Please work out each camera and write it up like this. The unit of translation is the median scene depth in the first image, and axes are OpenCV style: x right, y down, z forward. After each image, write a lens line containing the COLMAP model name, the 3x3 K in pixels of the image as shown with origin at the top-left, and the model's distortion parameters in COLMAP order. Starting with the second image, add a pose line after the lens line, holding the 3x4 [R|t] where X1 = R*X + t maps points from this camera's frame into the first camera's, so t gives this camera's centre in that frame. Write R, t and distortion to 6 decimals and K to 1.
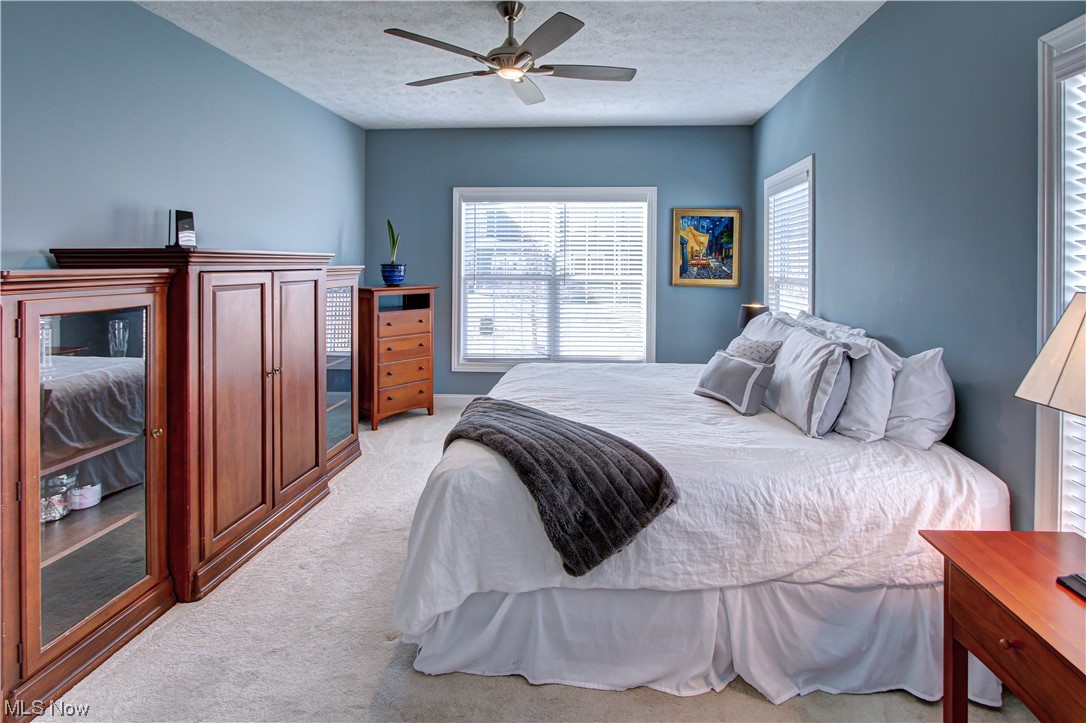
lens RADIAL K [[505.9, 0, 544.1], [0, 505.9, 303.8], [0, 0, 1]] dist [-0.016222, -0.000066]
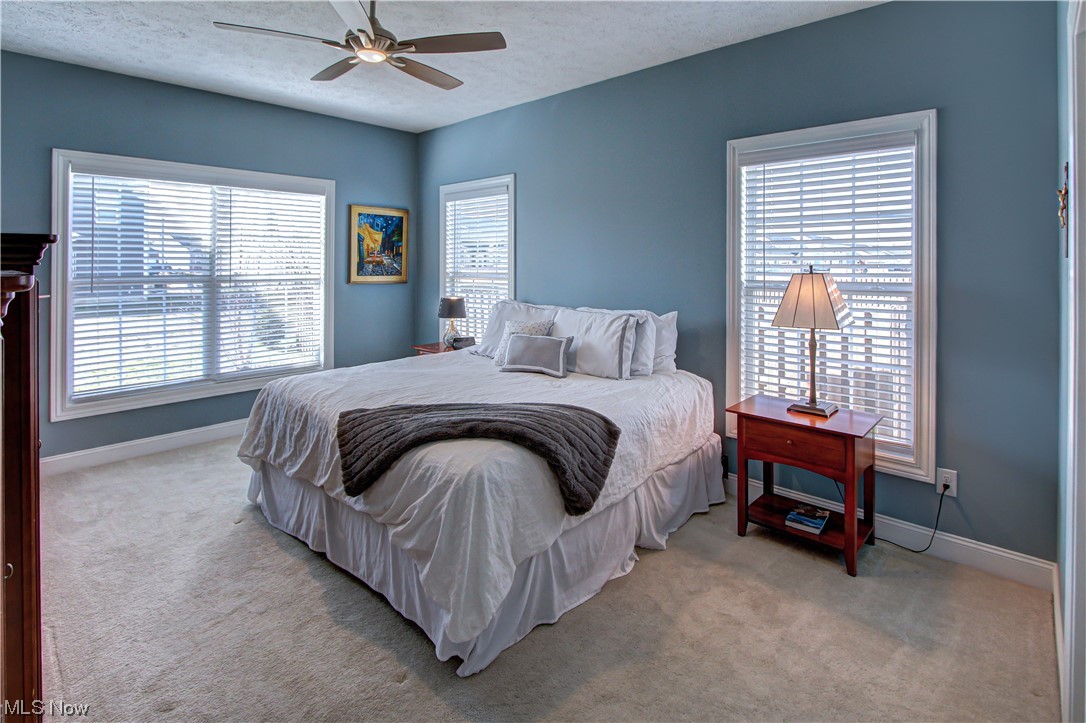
lens RADIAL K [[522.5, 0, 522.0], [0, 522.5, 316.3], [0, 0, 1]] dist [-0.001544, 0.000342]
pose [[0.670323, -0.081457, 0.737585, -0.441019], [0.061279, 0.996638, 0.054375, -0.011029], [-0.739535, 0.008750, 0.673061, 0.112056]]
